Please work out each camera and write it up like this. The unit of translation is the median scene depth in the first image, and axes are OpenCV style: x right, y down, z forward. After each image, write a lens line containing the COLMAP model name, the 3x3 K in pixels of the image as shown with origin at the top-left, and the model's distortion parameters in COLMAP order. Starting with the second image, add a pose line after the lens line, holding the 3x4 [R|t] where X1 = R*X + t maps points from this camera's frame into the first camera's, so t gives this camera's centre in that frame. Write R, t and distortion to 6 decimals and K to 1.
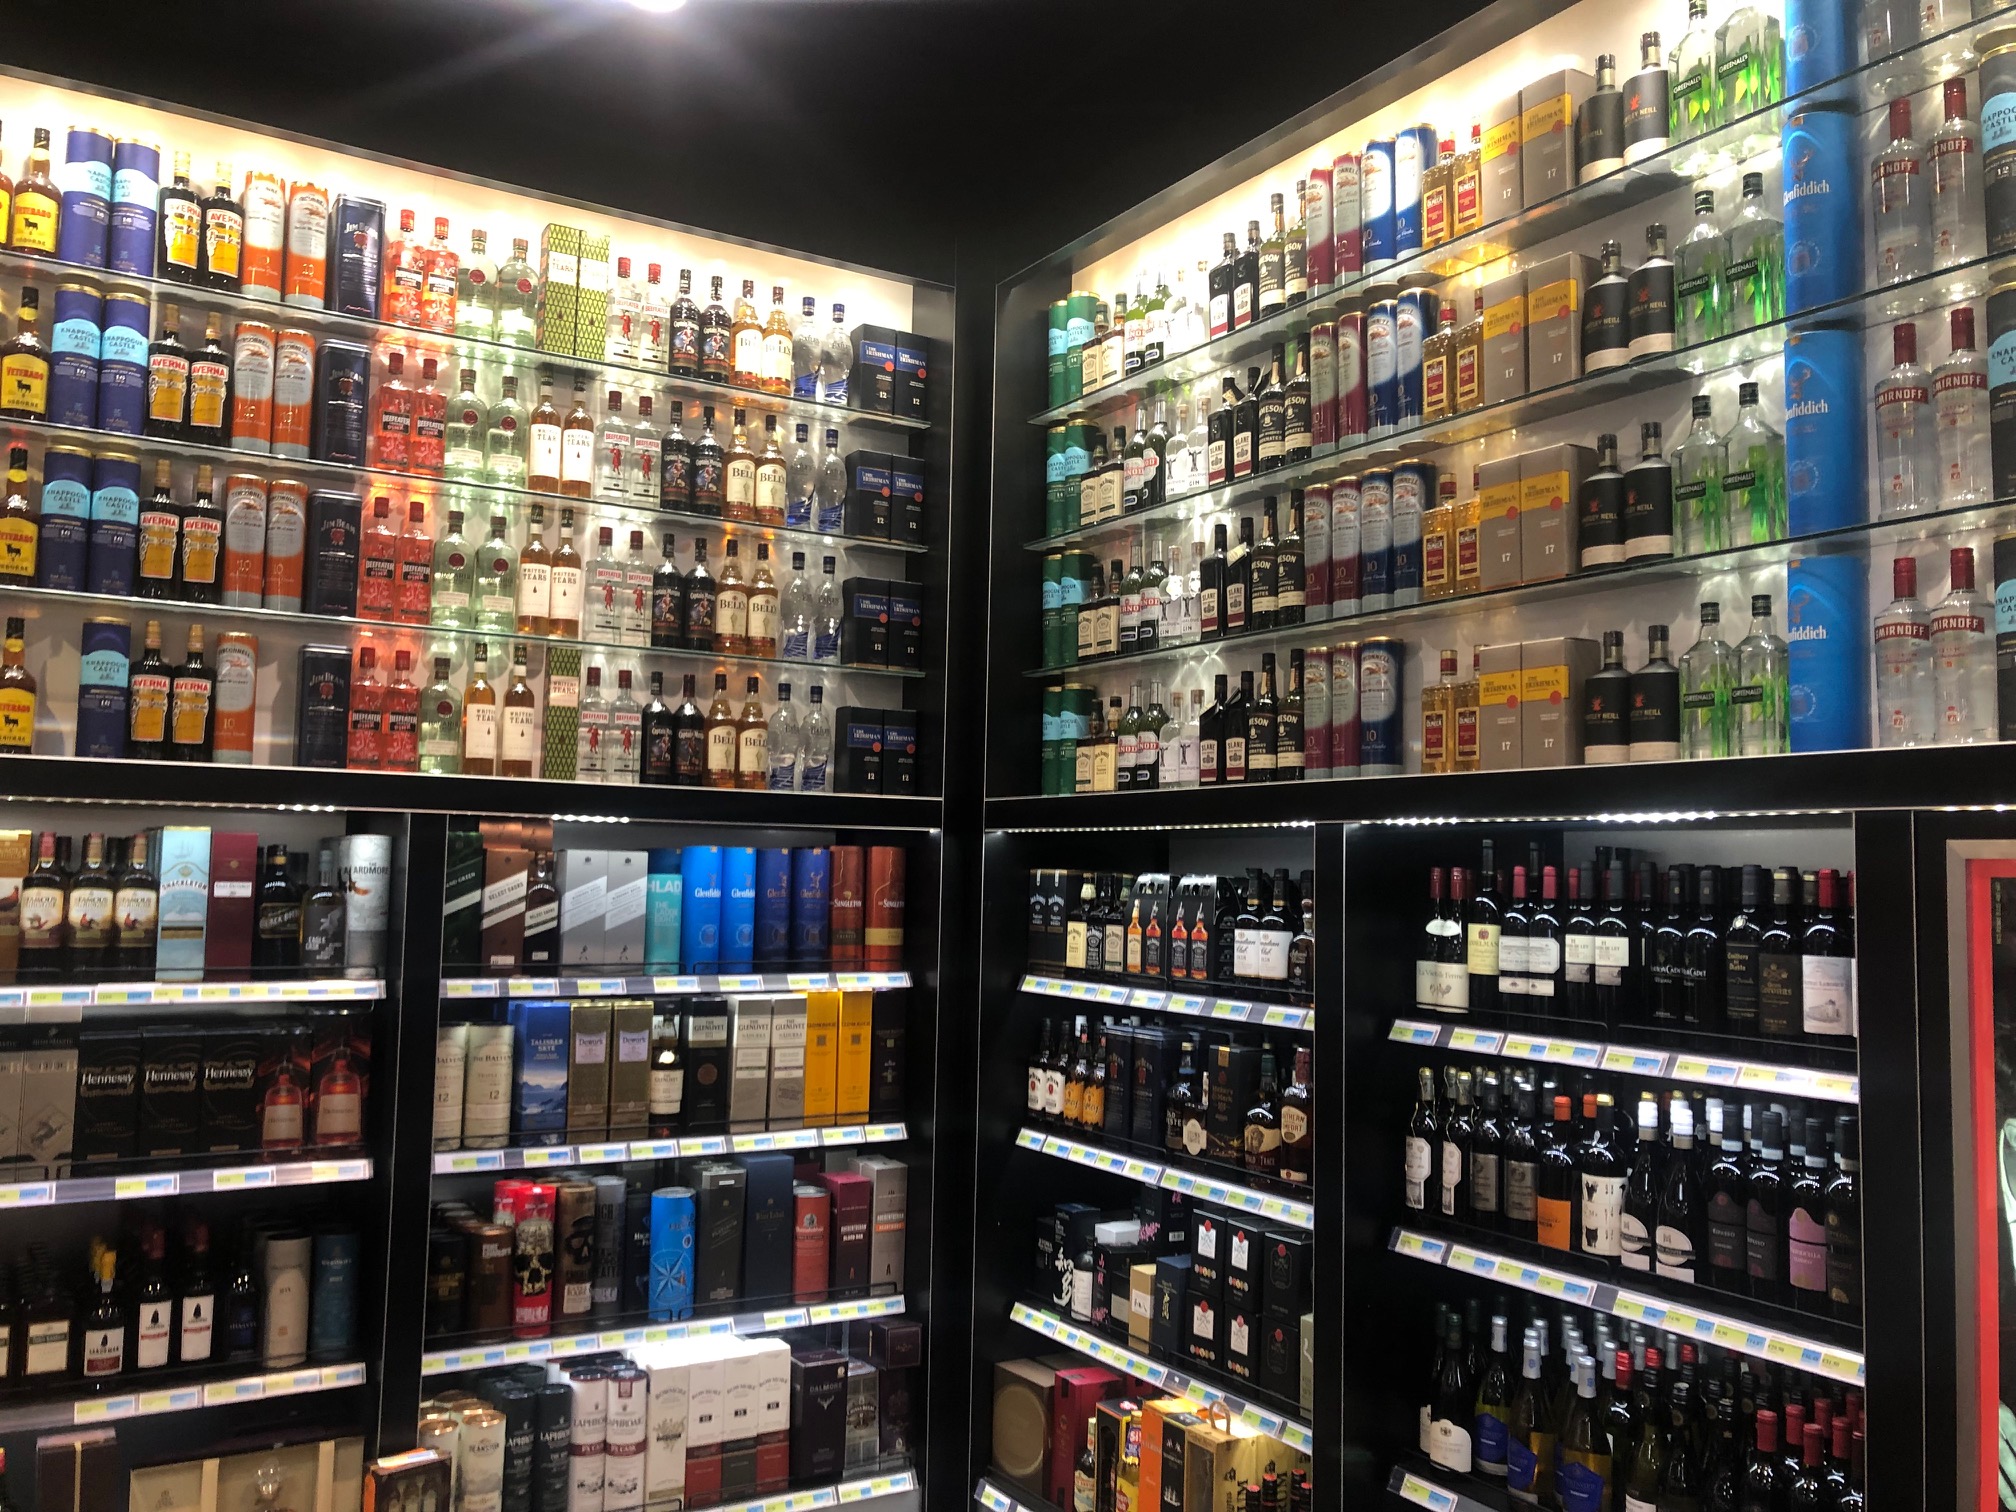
lens RADIAL K [[1658.2, 0, 999.9], [0, 1658.2, 752.0], [0, 0, 1]] dist [0.017069, -0.011932]
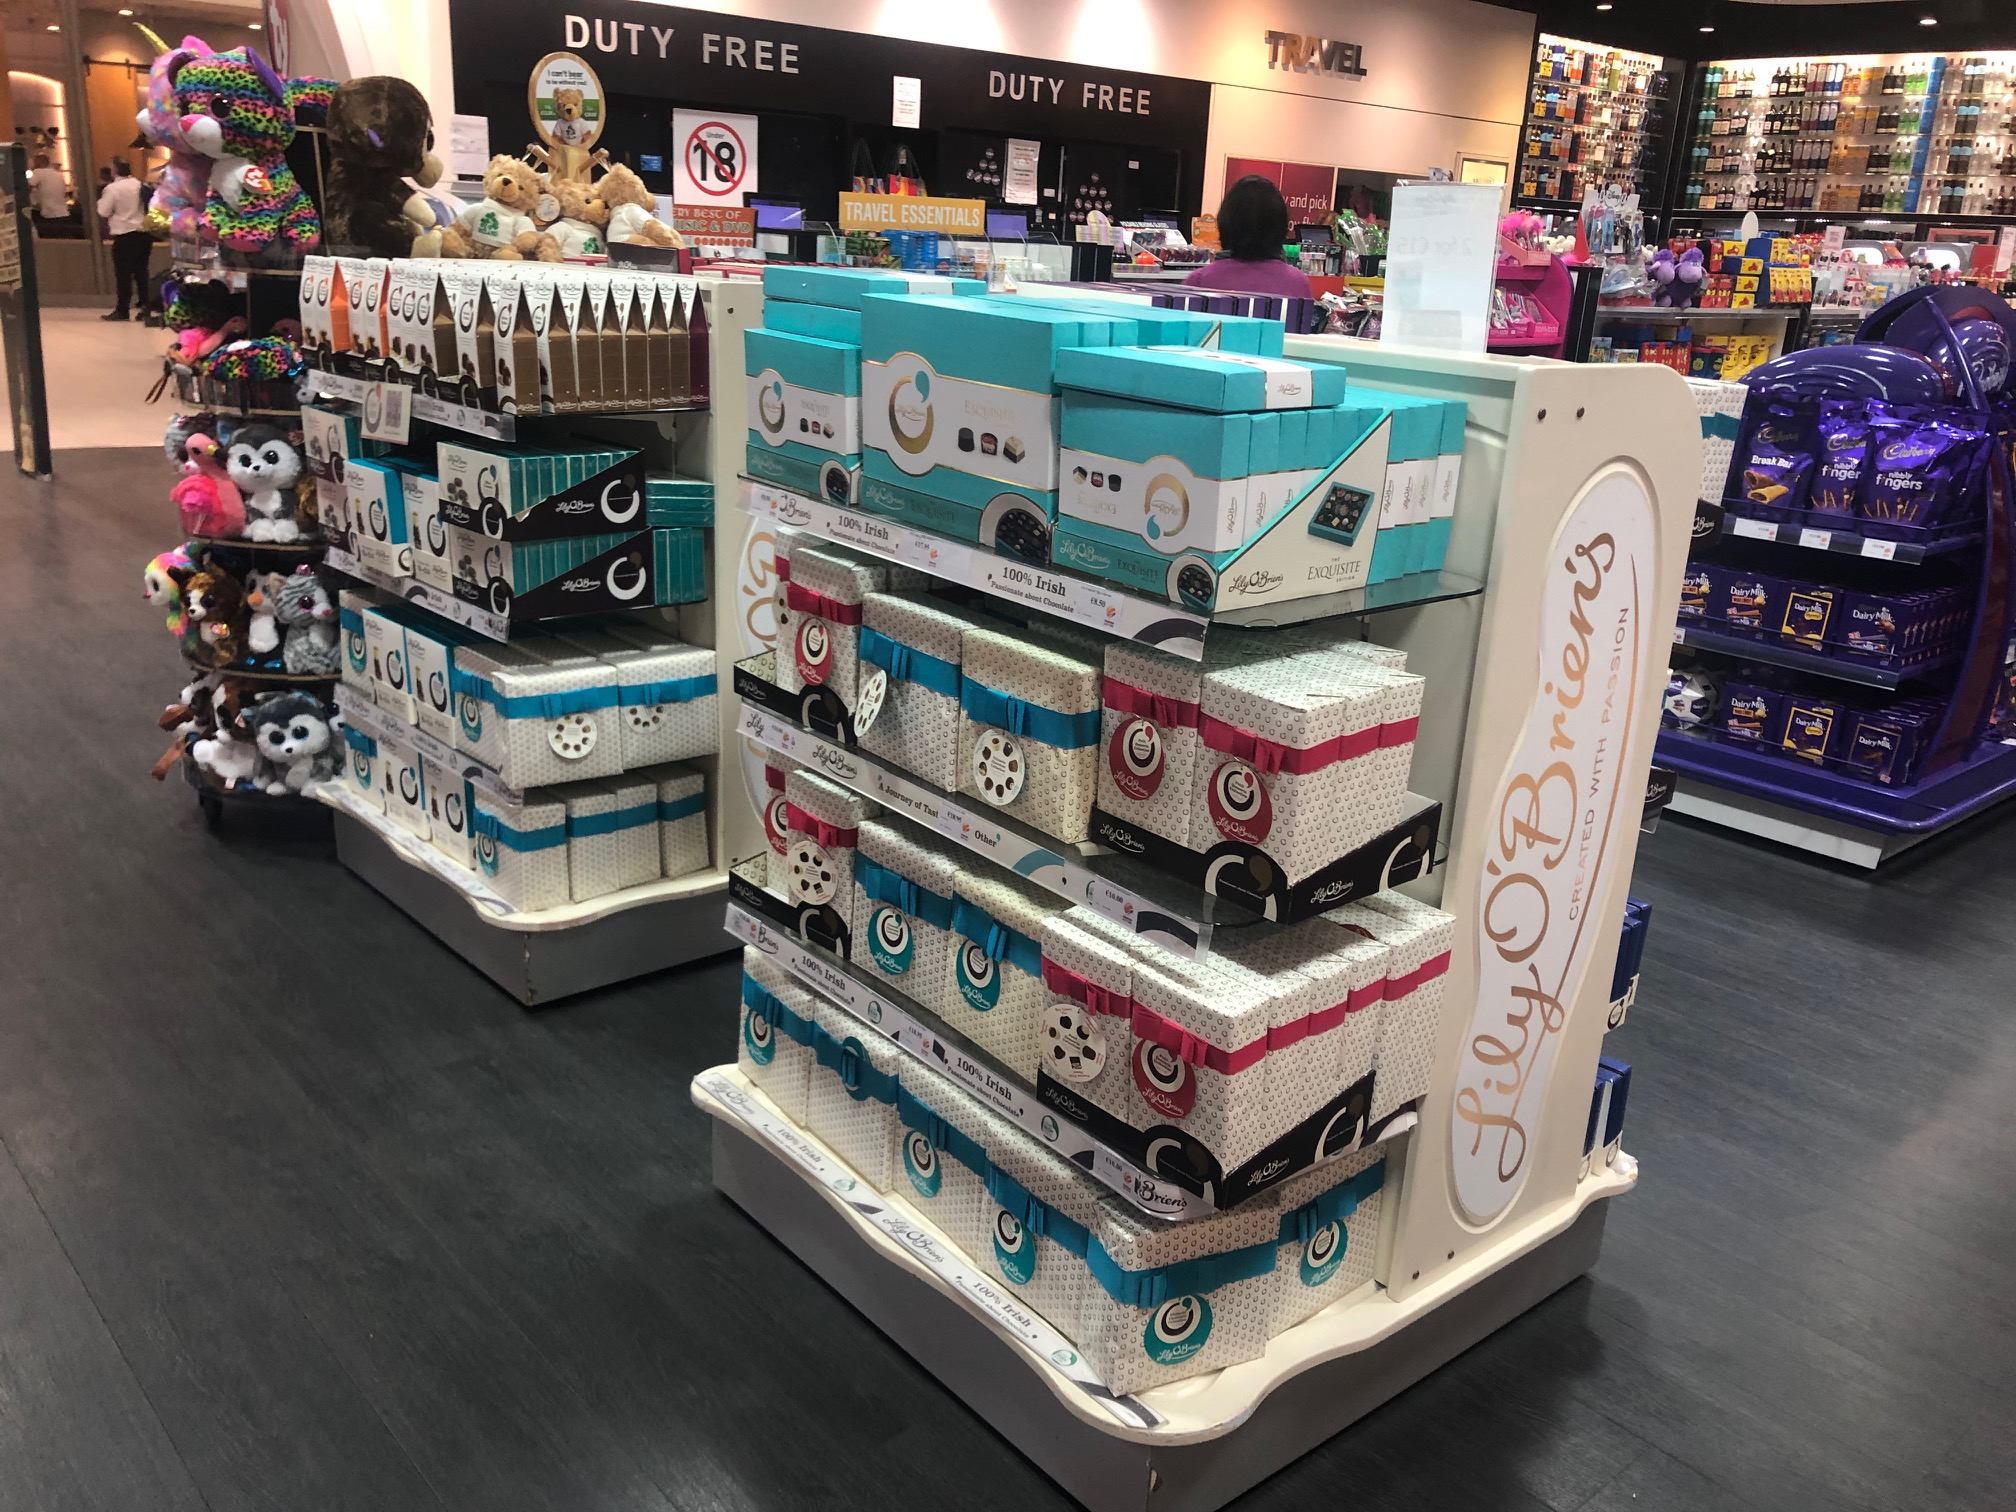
lens RADIAL K [[1658.2, 0, 1017.4], [0, 1658.2, 765.1], [0, 0, 1]] dist [0.017069, -0.011932]
pose [[0.987845, -0.024562, 0.153491, -2.548666], [-0.034787, 0.927461, 0.372298, -0.191024], [-0.151501, -0.373113, 0.915333, -3.324866]]
